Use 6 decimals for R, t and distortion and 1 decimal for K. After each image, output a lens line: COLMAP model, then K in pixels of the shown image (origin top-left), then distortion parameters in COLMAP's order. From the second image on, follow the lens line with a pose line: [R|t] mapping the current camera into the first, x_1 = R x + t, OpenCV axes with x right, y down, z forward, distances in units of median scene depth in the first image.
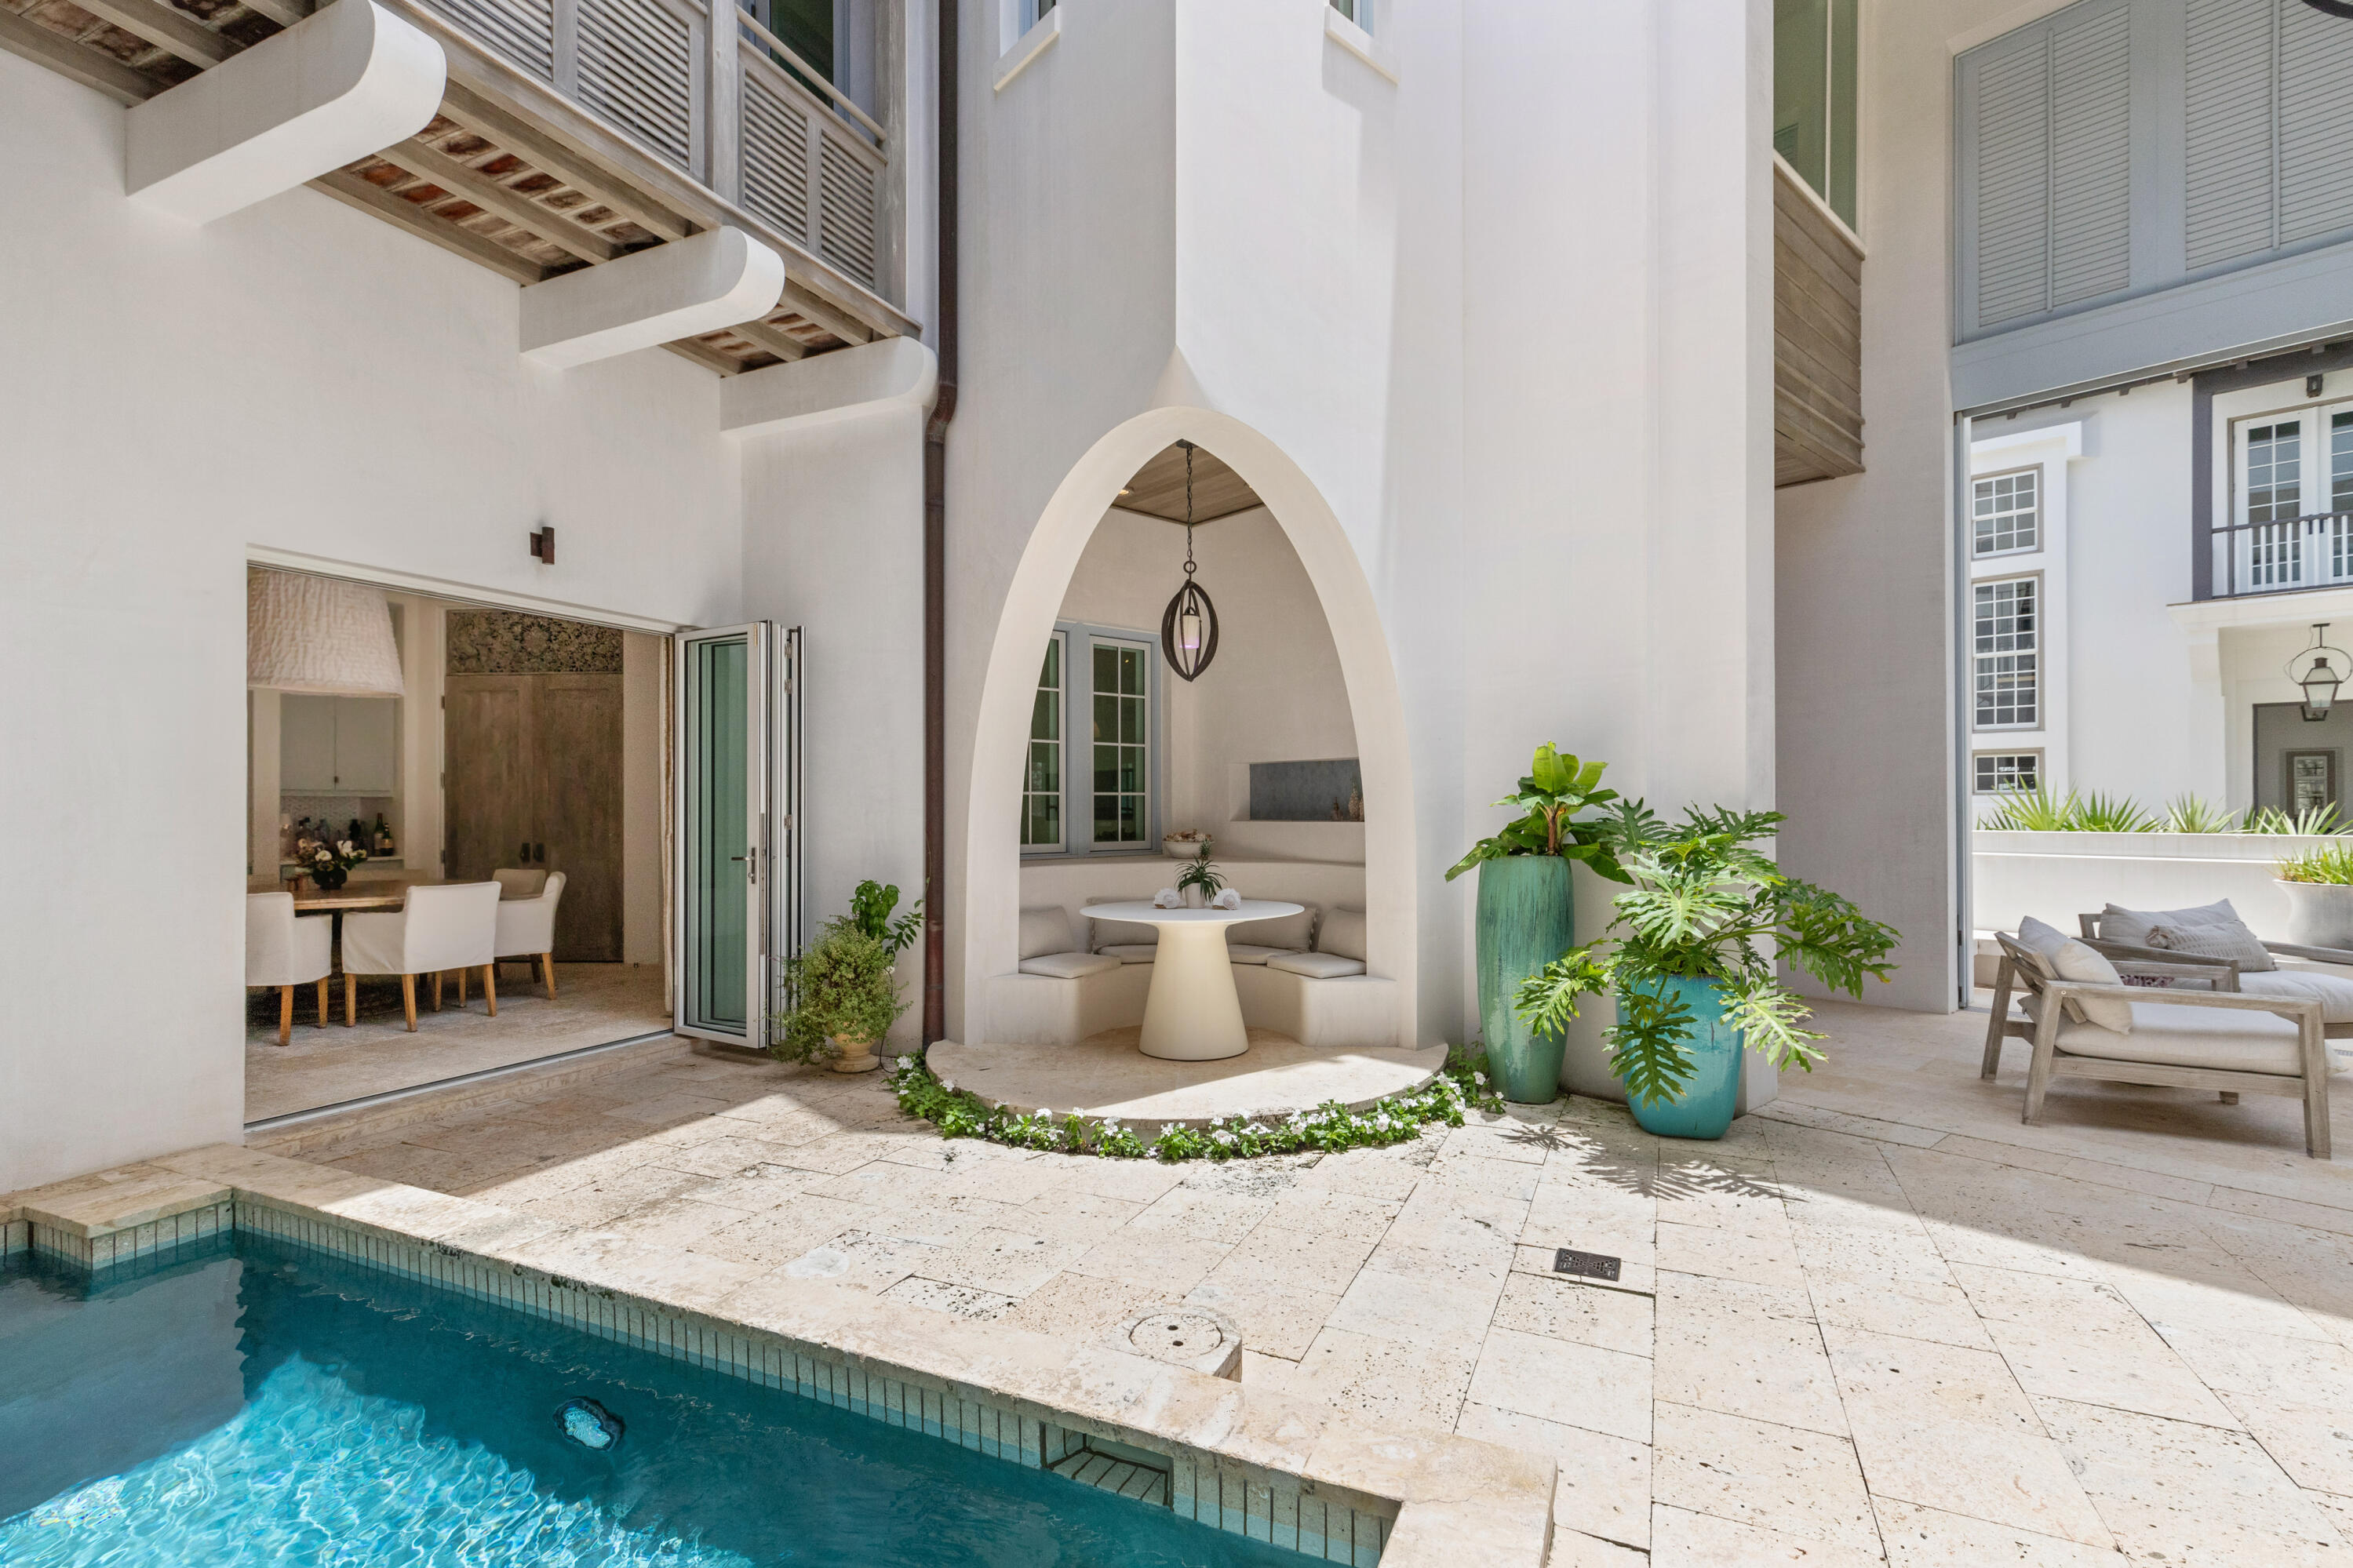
lens RADIAL K [[1063.7, 0, 1175.9], [0, 1063.7, 795.7], [0, 0, 1]] dist [0.005079, 0.000148]
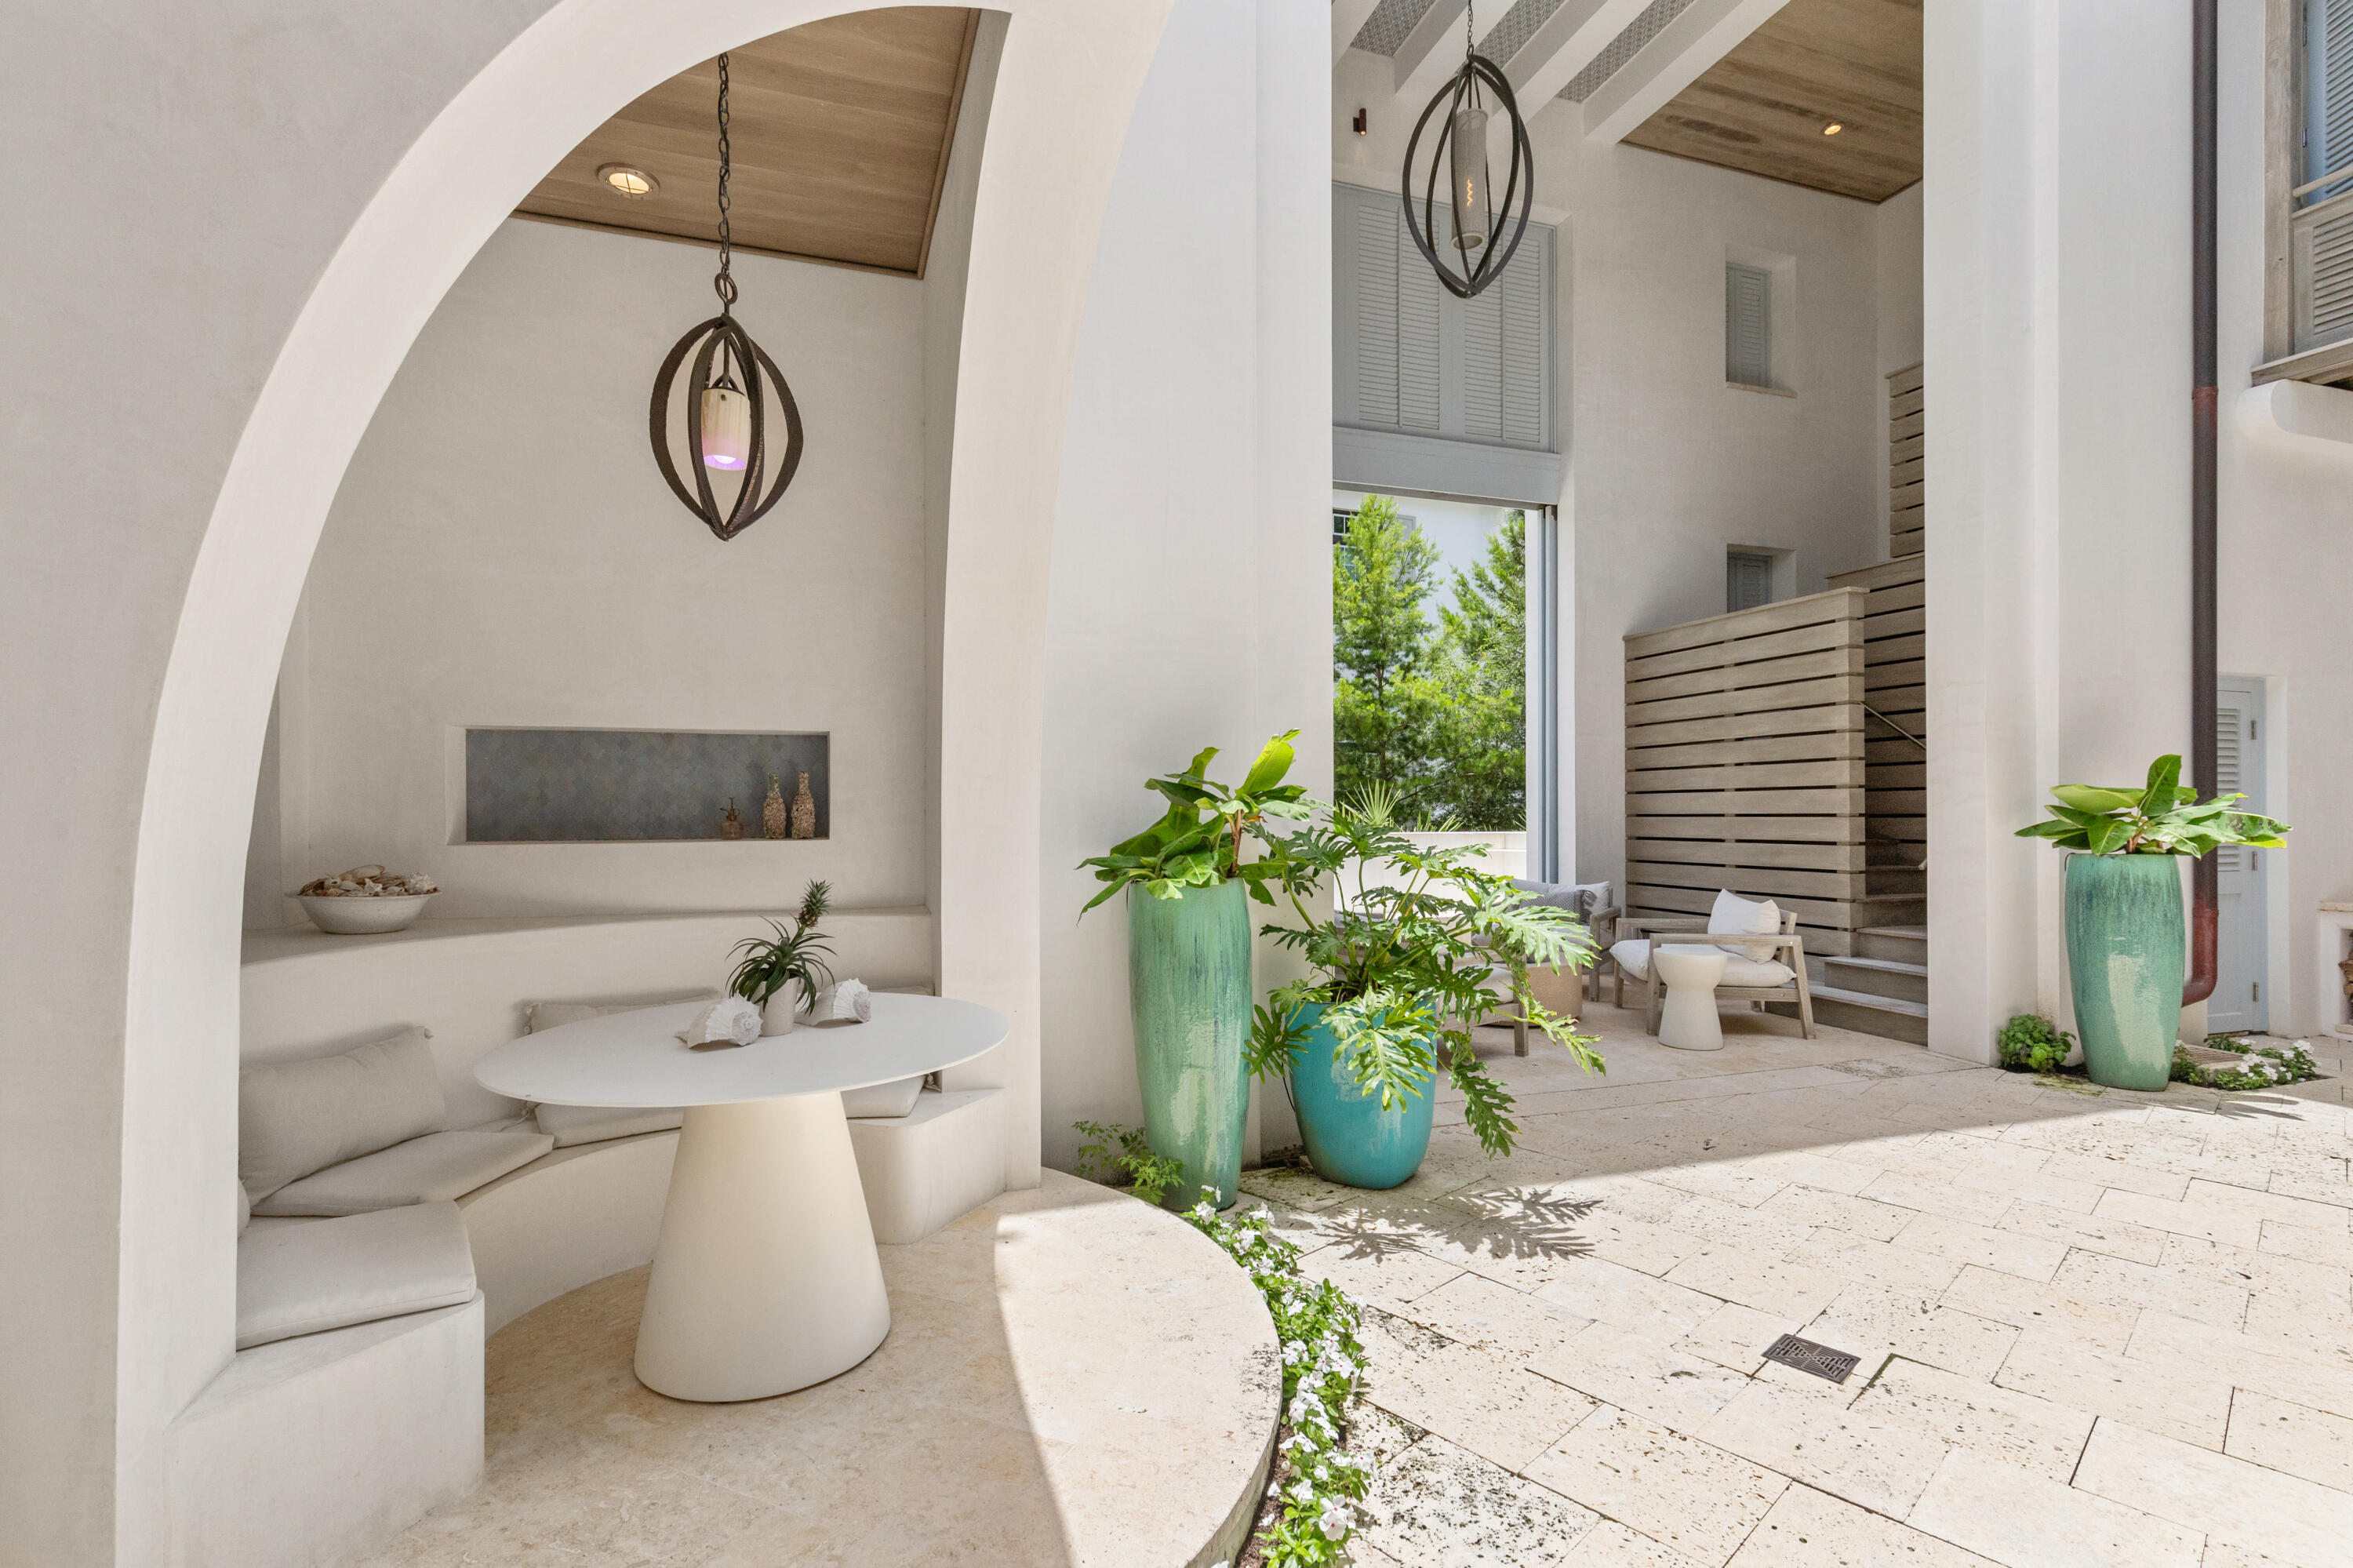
lens RADIAL K [[1076.7, 0, 1157.2], [0, 1076.7, 810.9], [0, 0, 1]] dist [0.004002, 0.000188]
pose [[0.402202, 0.000273, 0.915551, -0.433823], [-0.002915, 0.999995, 0.000983, 0.010500], [-0.915546, -0.003064, 0.402201, 0.829080]]
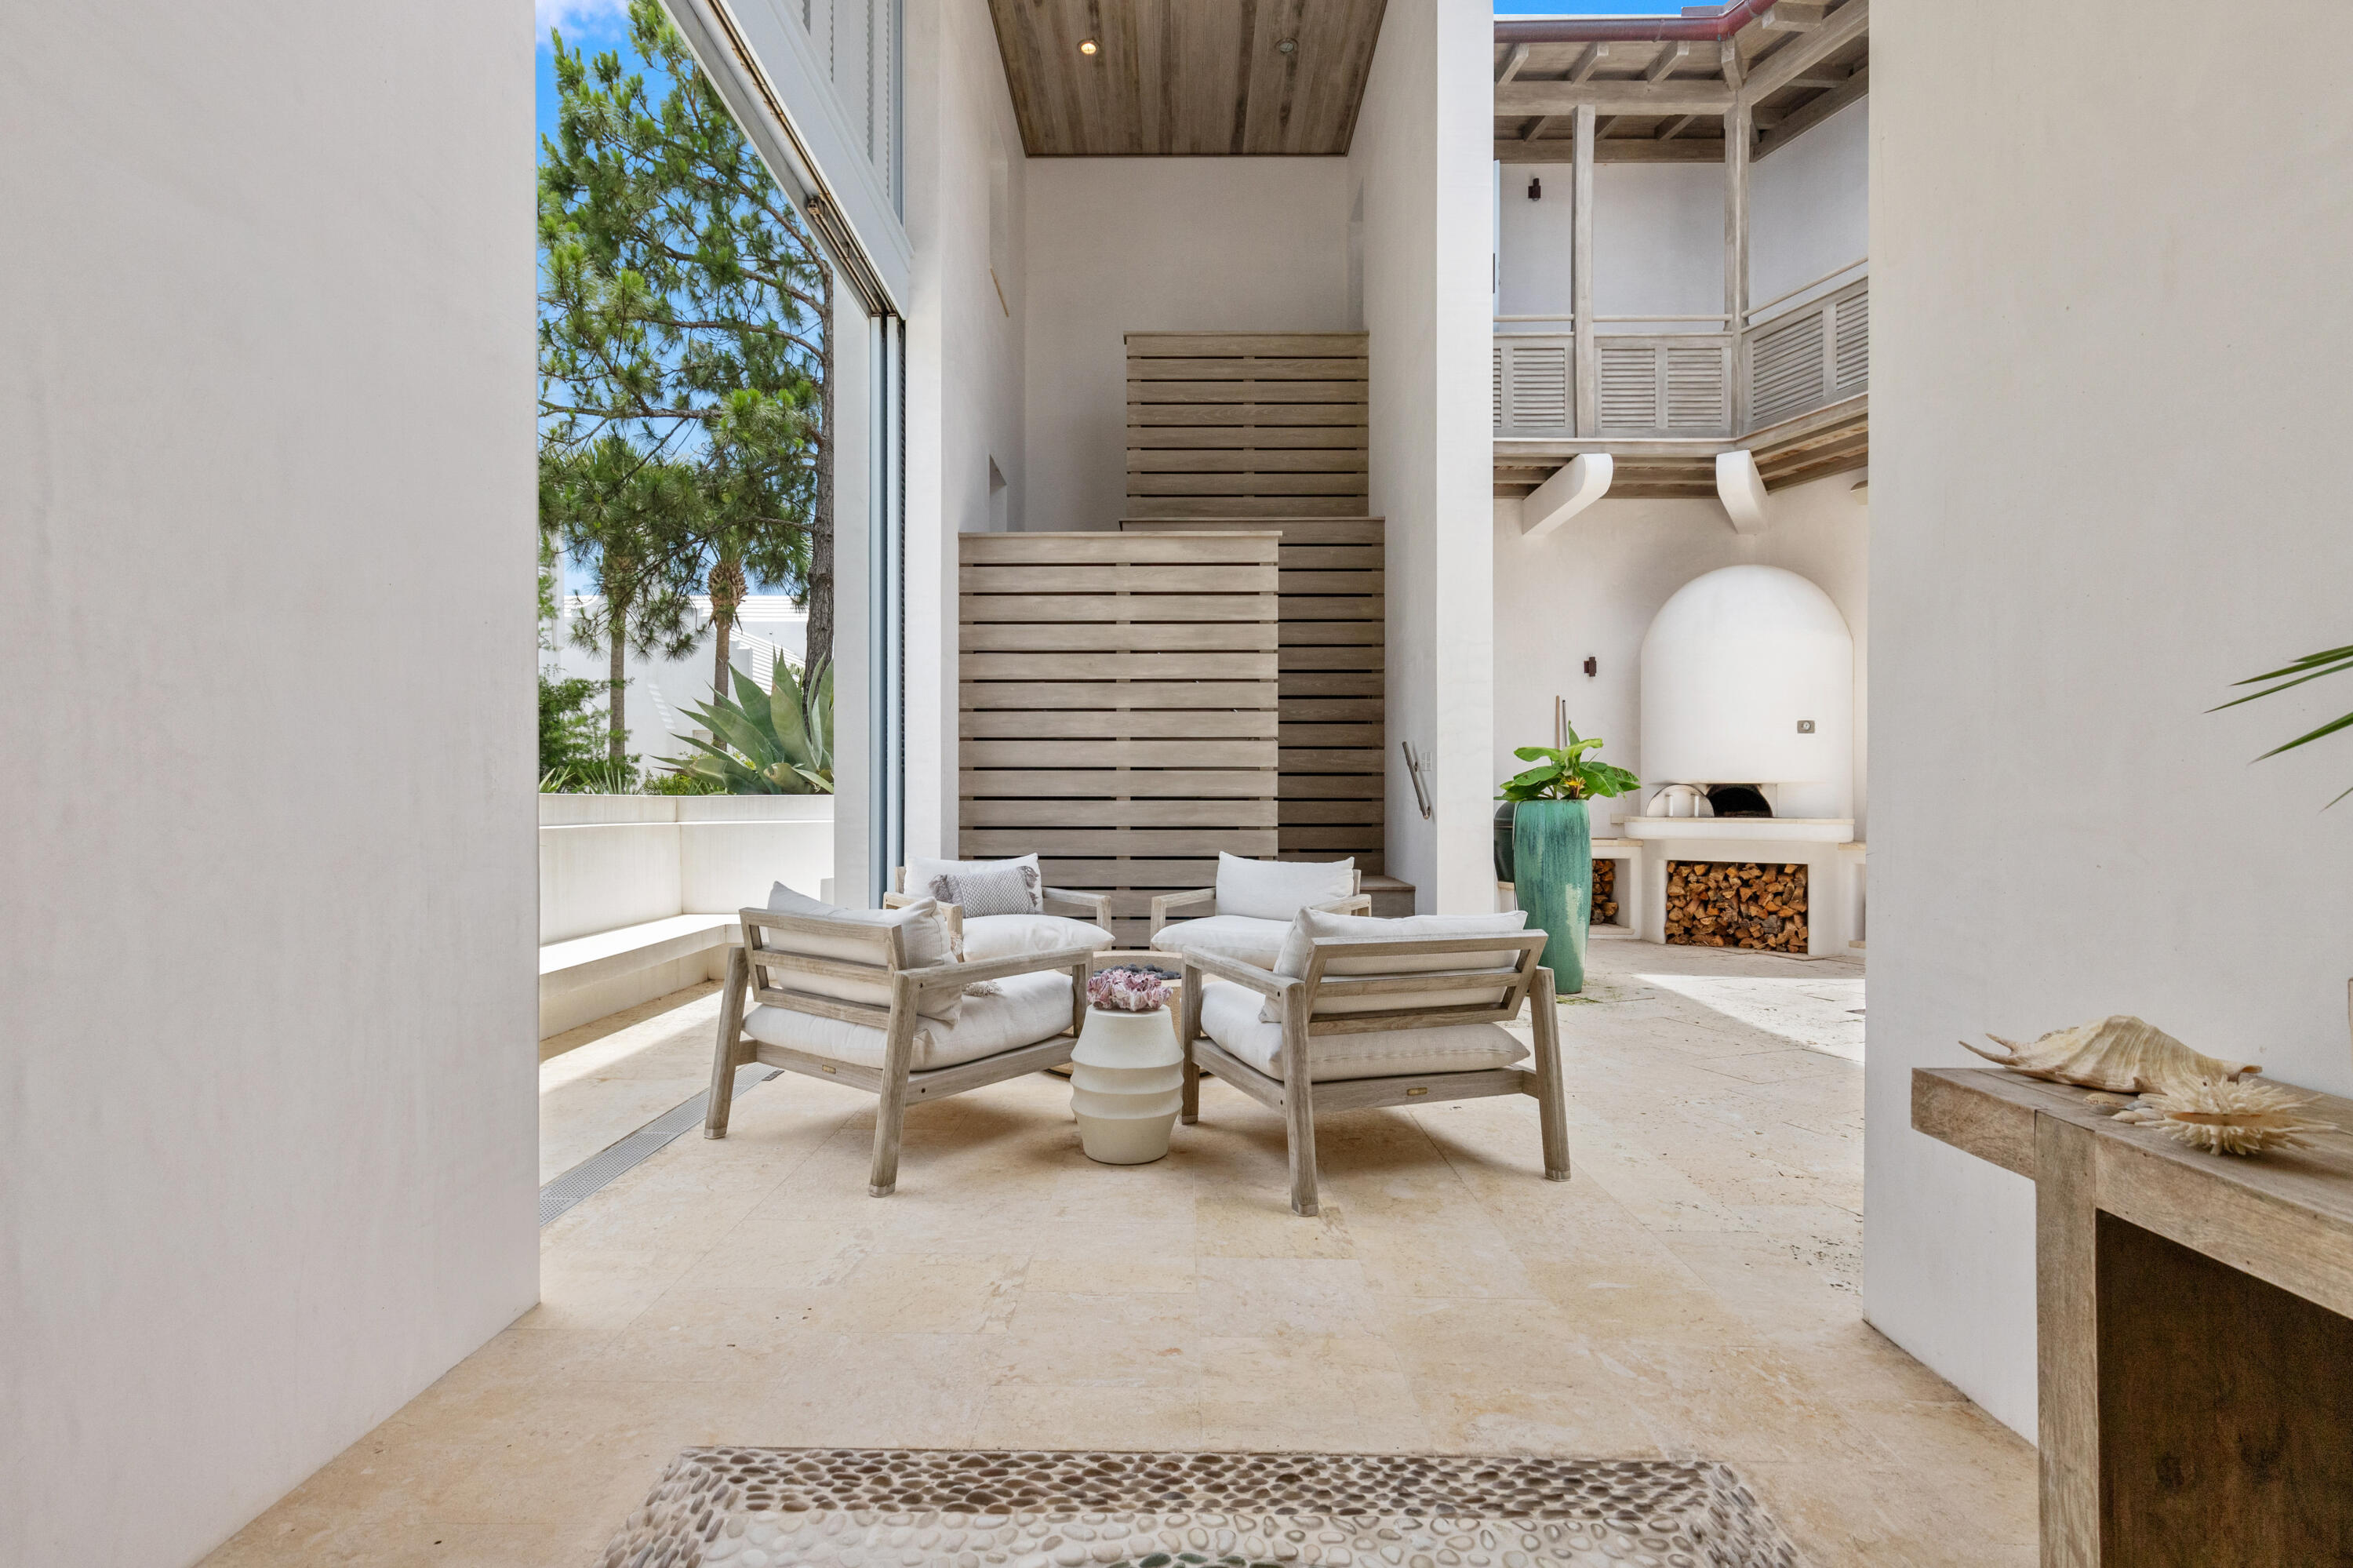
lens RADIAL K [[1063.9, 0, 1175.9], [0, 1063.9, 795.7], [0, 0, 1]] dist [0.005079, 0.000148]
pose [[-0.734434, -0.000406, 0.678680, 0.531548], [-0.007294, 0.999947, -0.007295, 0.066081], [-0.678641, -0.010308, -0.734398, 1.752250]]
